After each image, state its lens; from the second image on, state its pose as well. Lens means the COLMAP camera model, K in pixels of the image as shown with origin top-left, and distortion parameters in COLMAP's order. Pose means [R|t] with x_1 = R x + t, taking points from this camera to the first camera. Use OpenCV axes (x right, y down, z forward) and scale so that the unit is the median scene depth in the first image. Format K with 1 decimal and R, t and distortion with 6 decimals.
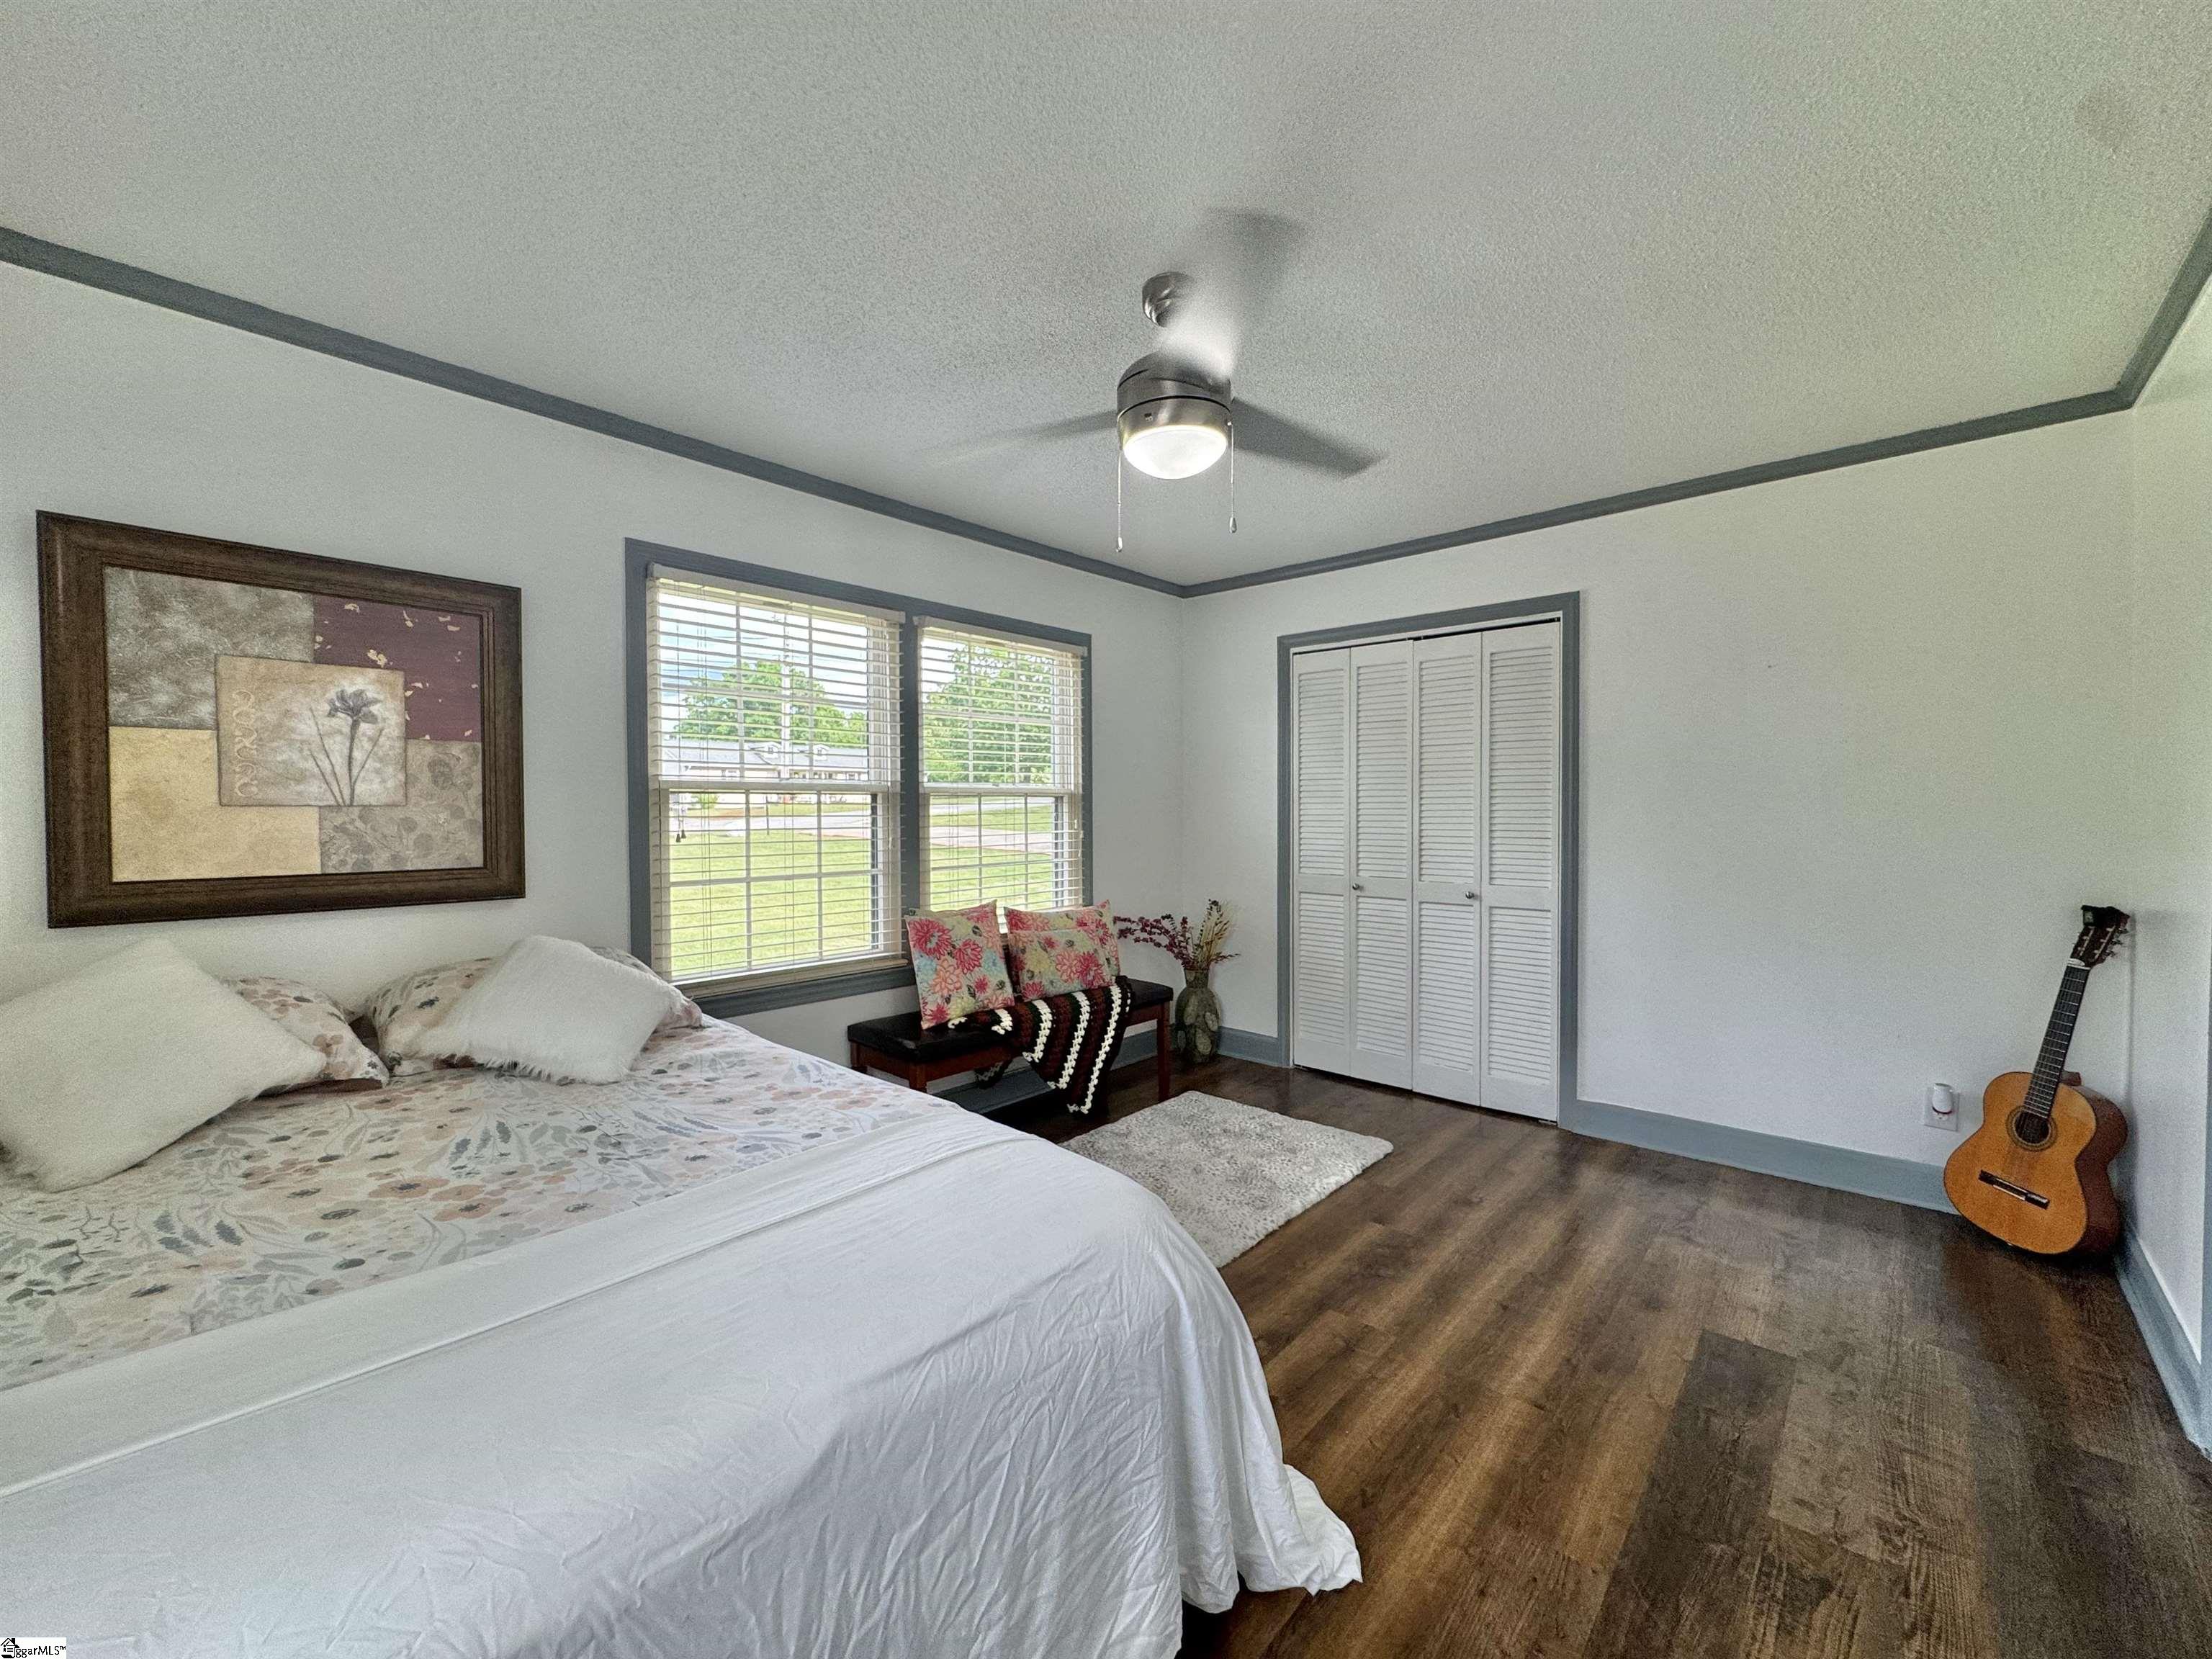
lens RADIAL K [[889.8, 0, 1106.0], [0, 889.8, 829.5], [0, 0, 1]] dist [-0.003187, 0.000266]
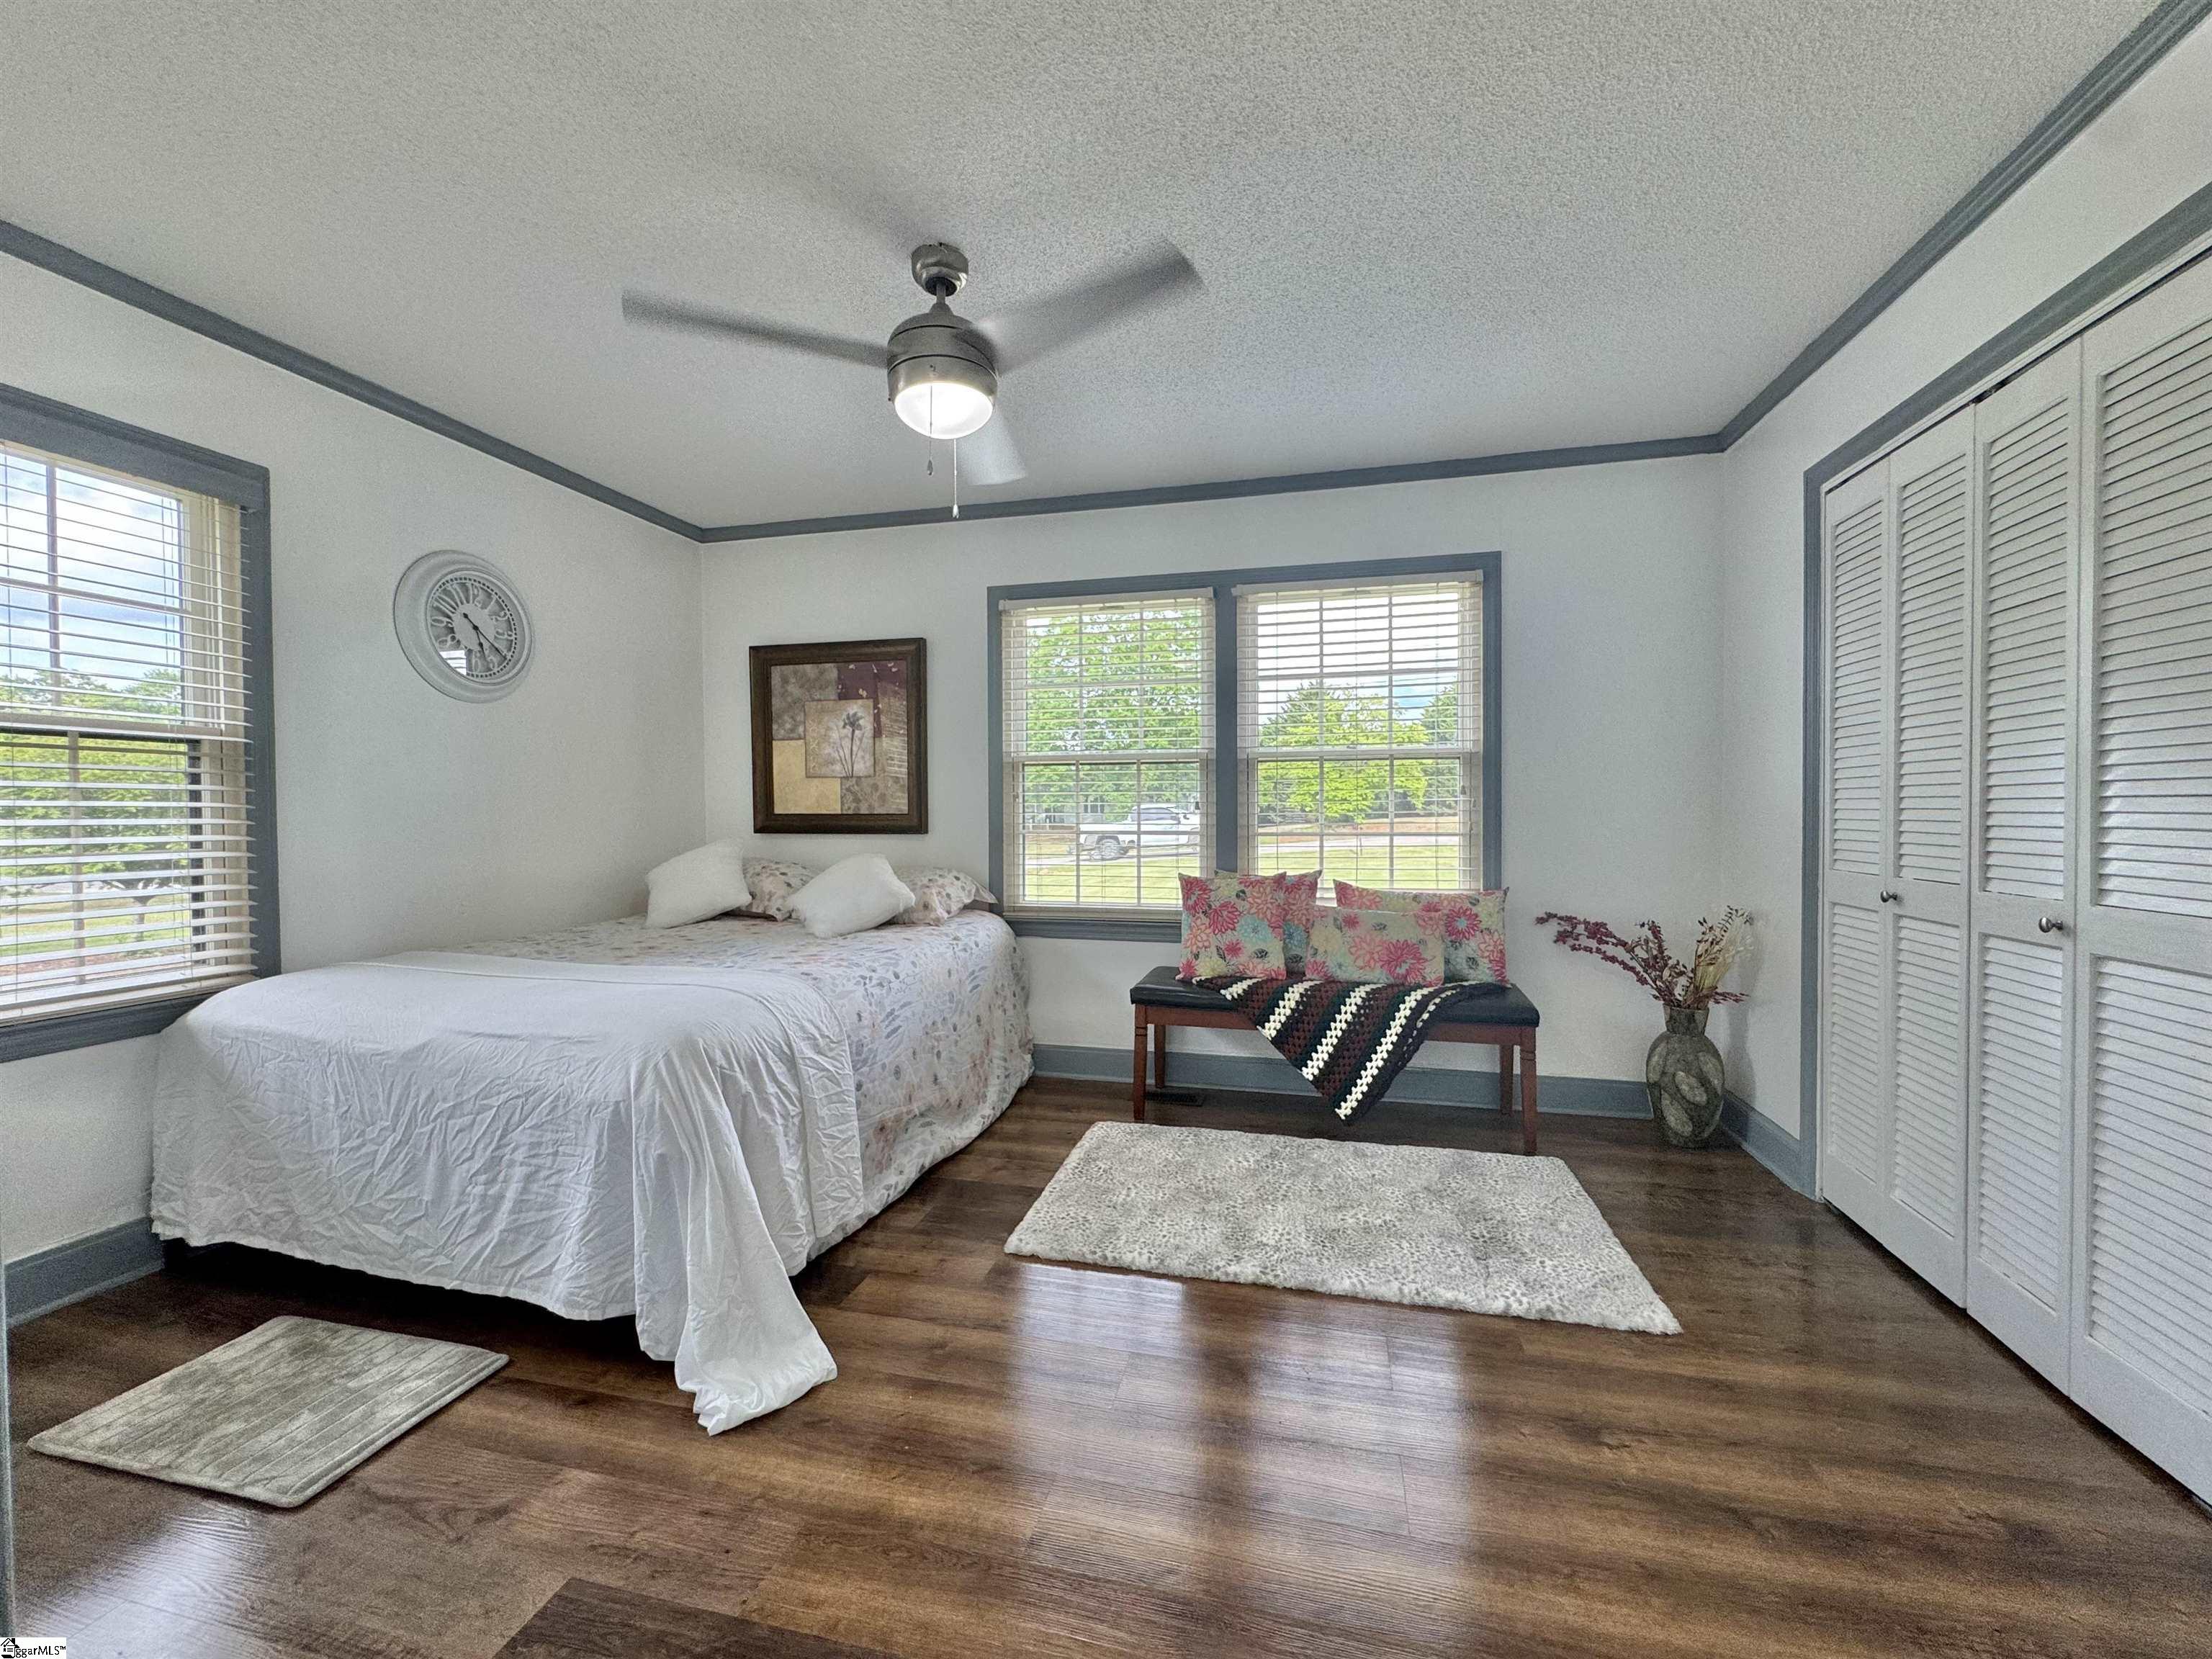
lens RADIAL K [[889.8, 0, 1106.0], [0, 889.8, 829.5], [0, 0, 1]] dist [-0.003187, 0.000266]
pose [[0.467390, 0.019820, -0.883829, 0.925485], [-0.018933, 0.999744, 0.012407, 0.044960], [0.883848, 0.010934, 0.467646, 0.569830]]
